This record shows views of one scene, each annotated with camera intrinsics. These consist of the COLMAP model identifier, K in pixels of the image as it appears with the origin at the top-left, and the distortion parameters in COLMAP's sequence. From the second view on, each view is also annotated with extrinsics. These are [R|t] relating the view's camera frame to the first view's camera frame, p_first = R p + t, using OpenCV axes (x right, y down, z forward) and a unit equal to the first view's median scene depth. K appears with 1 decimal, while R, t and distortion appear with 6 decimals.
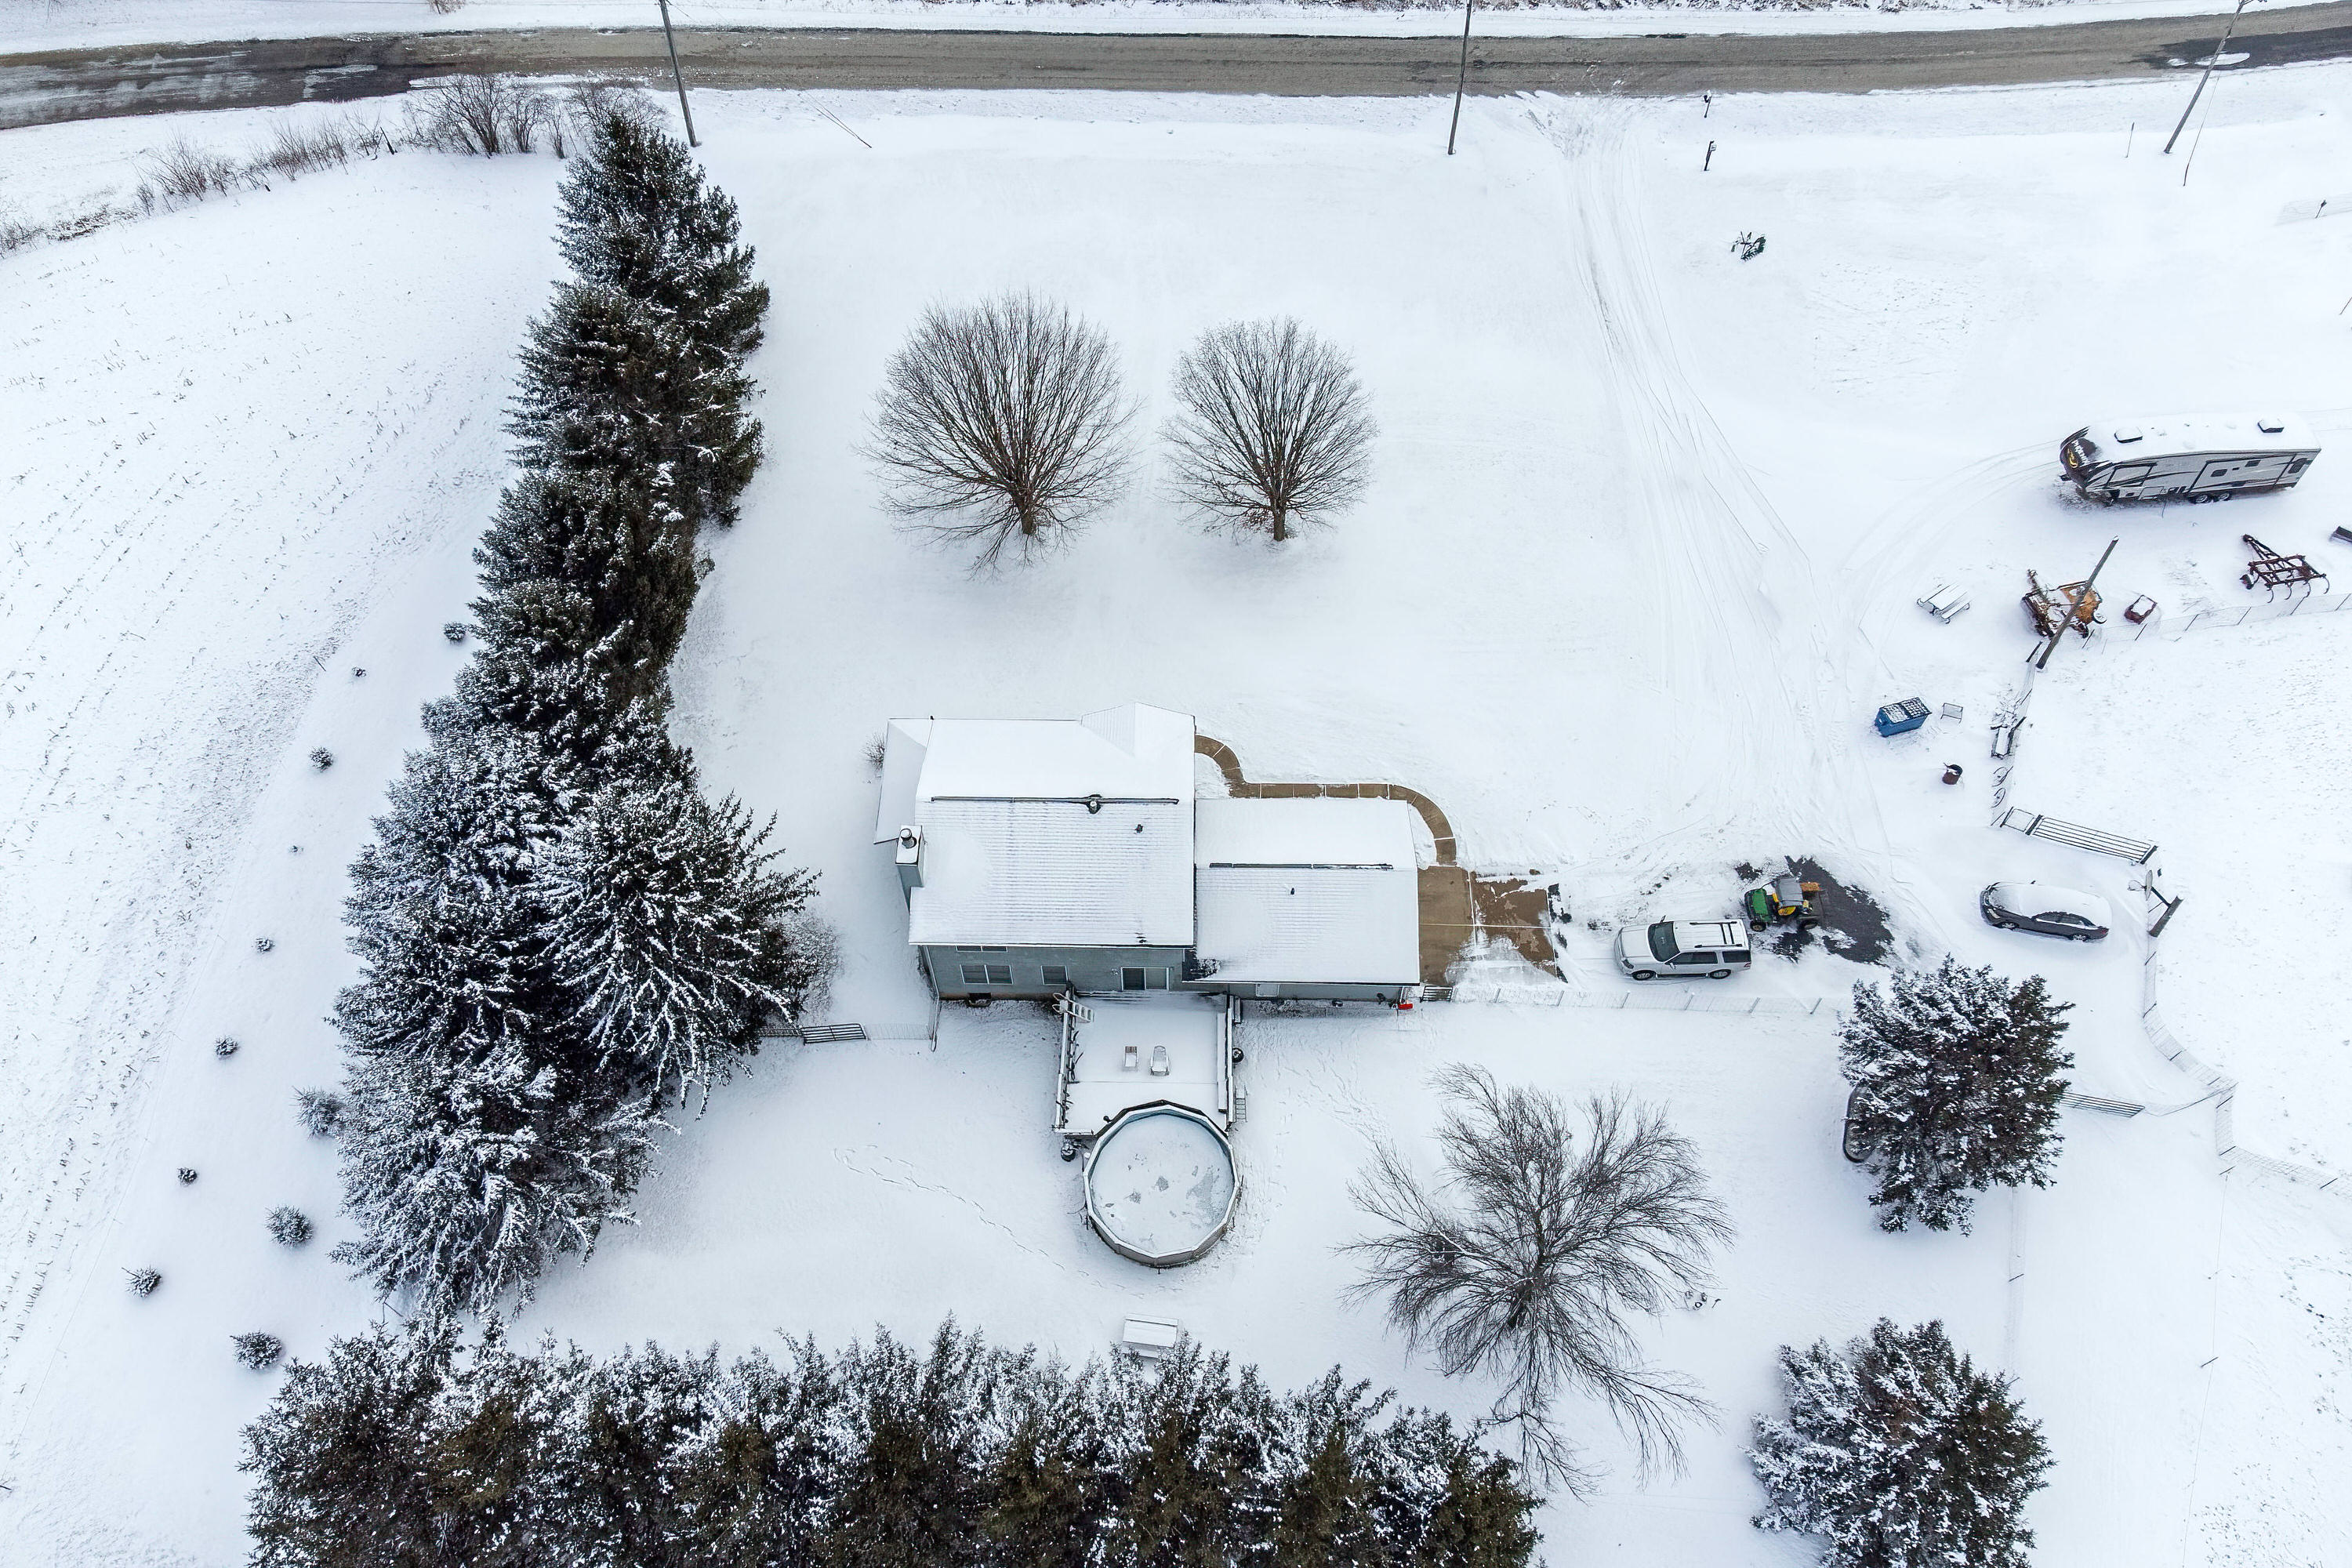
lens RADIAL K [[1746.6, 0, 1178.2], [0, 1746.6, 776.5], [0, 0, 1]] dist [0.005080, 0.015183]
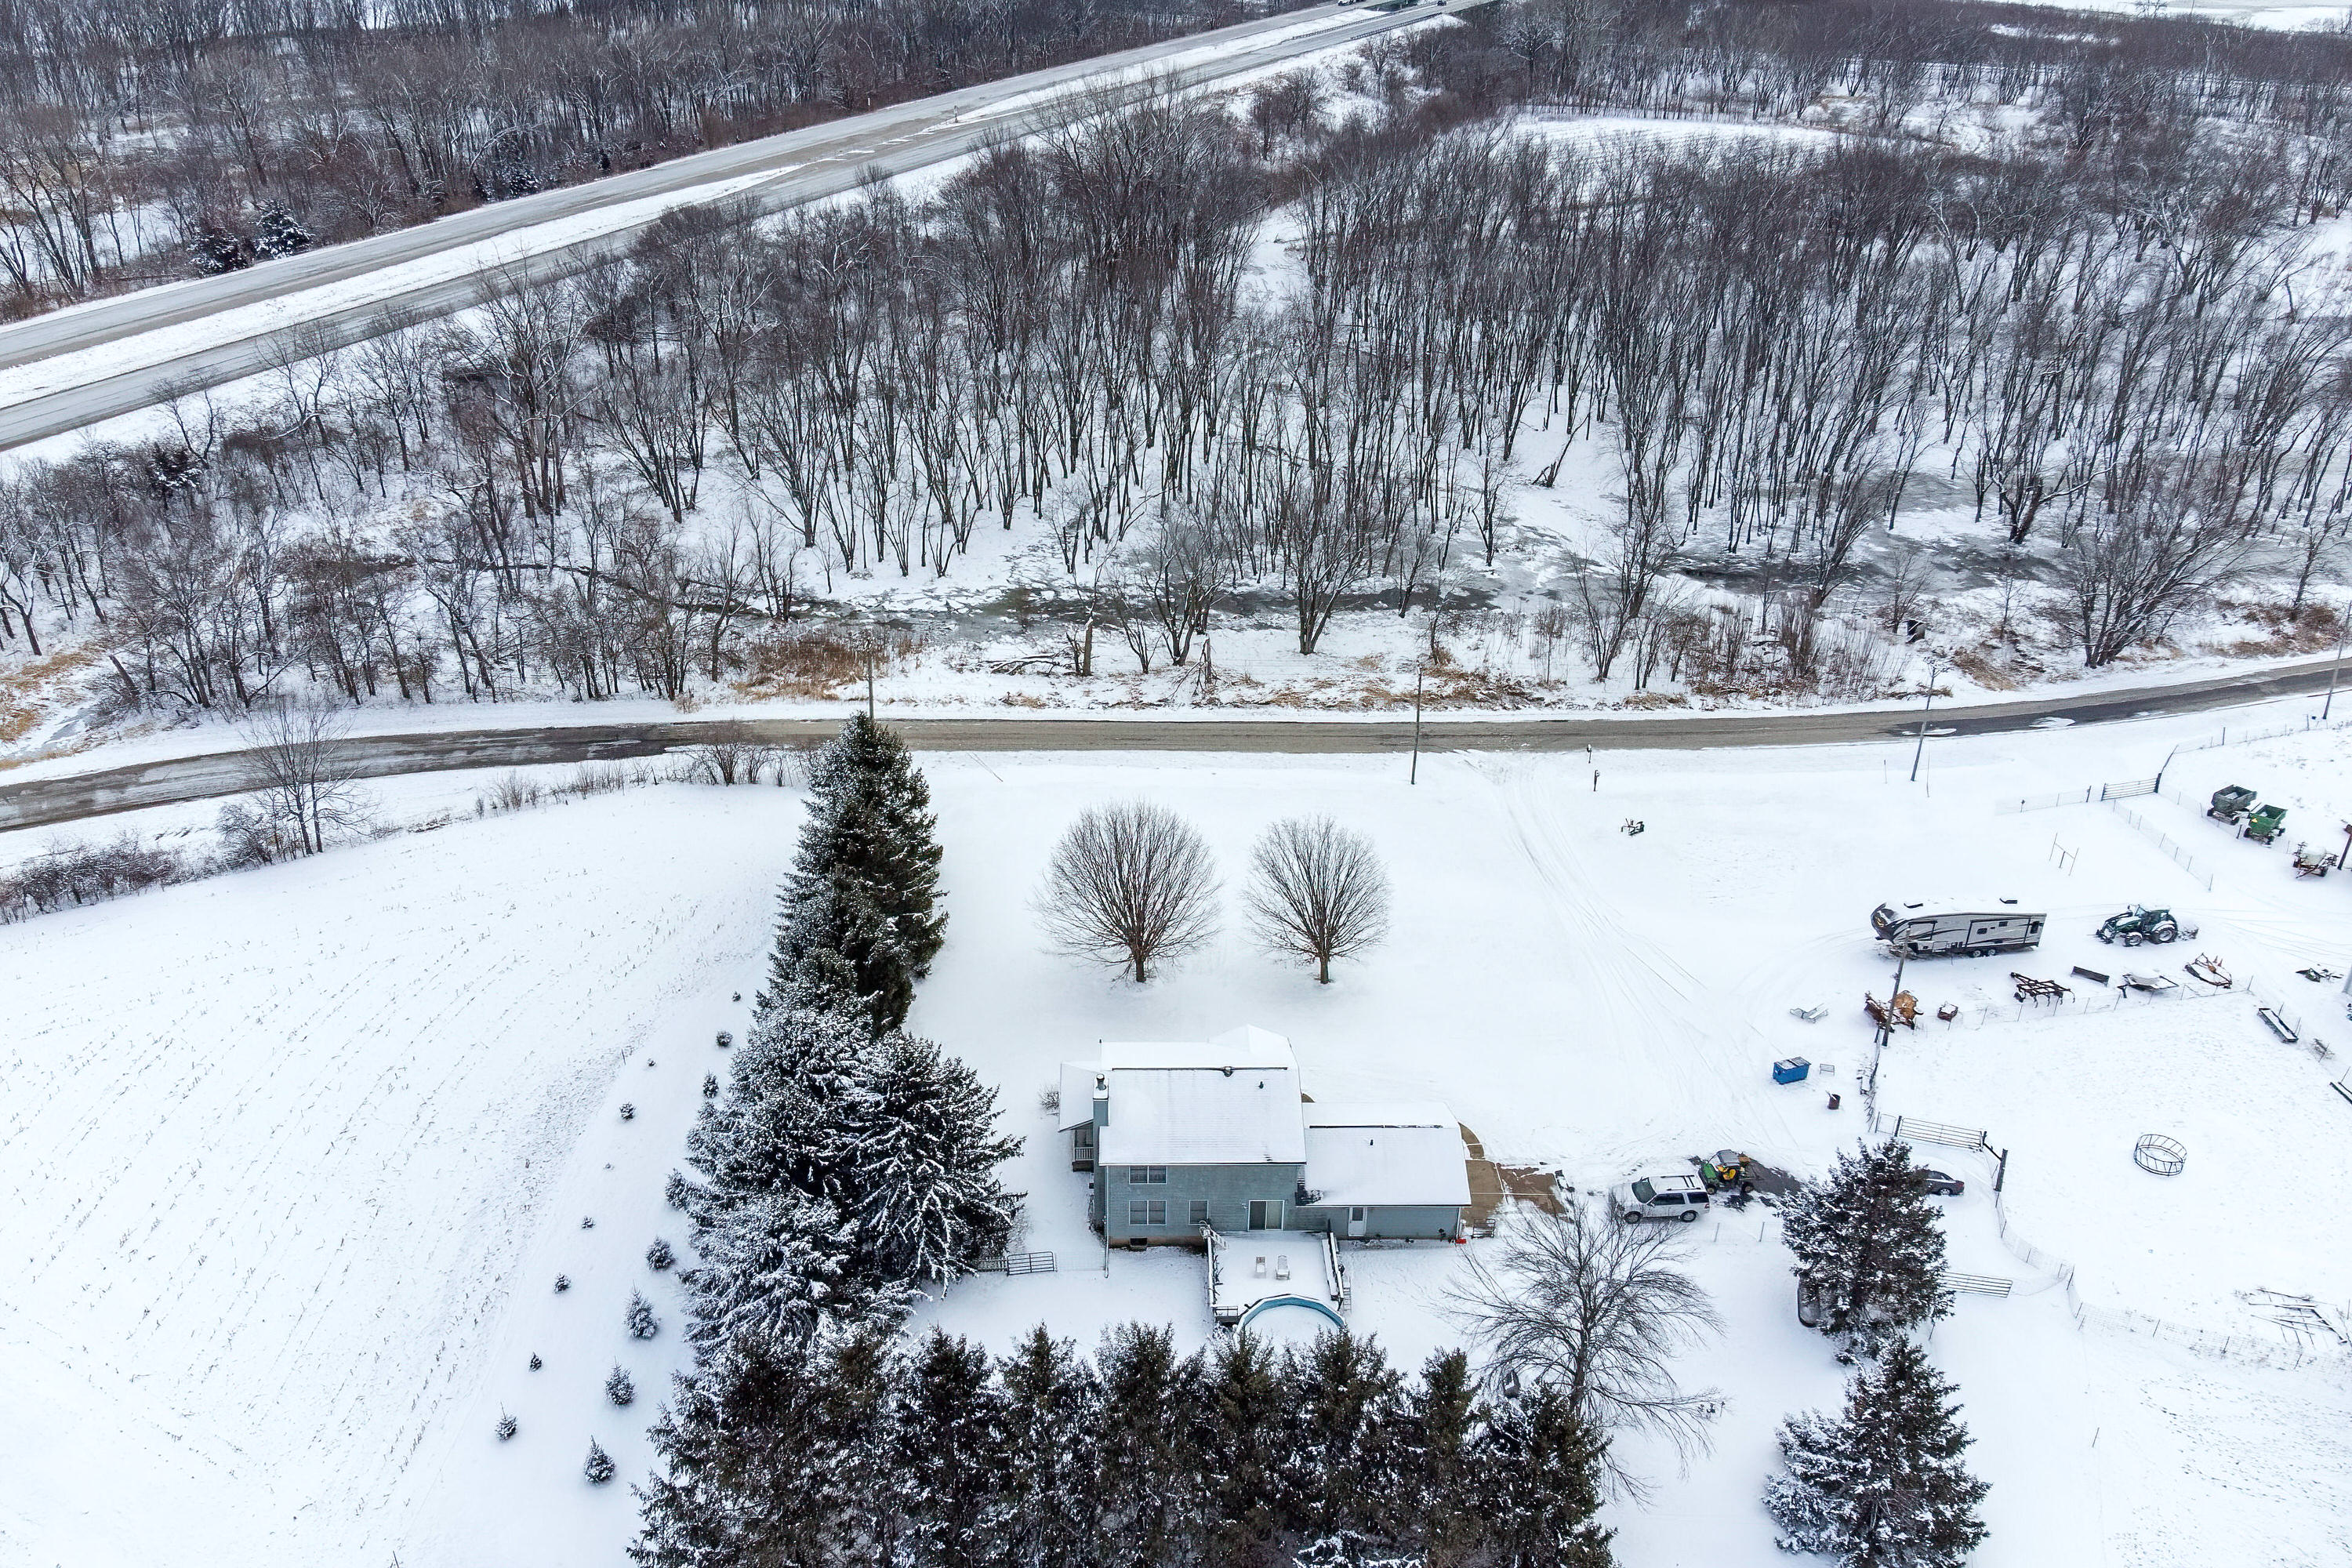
lens RADIAL K [[1746.6, 0, 1182.9], [0, 1746.6, 797.8], [0, 0, 1]] dist [0.005080, 0.015183]
pose [[0.998847, -0.007609, 0.047398, -0.124605], [0.029155, 0.880554, -0.473049, 0.403698], [-0.038137, 0.473886, 0.879760, -0.285430]]
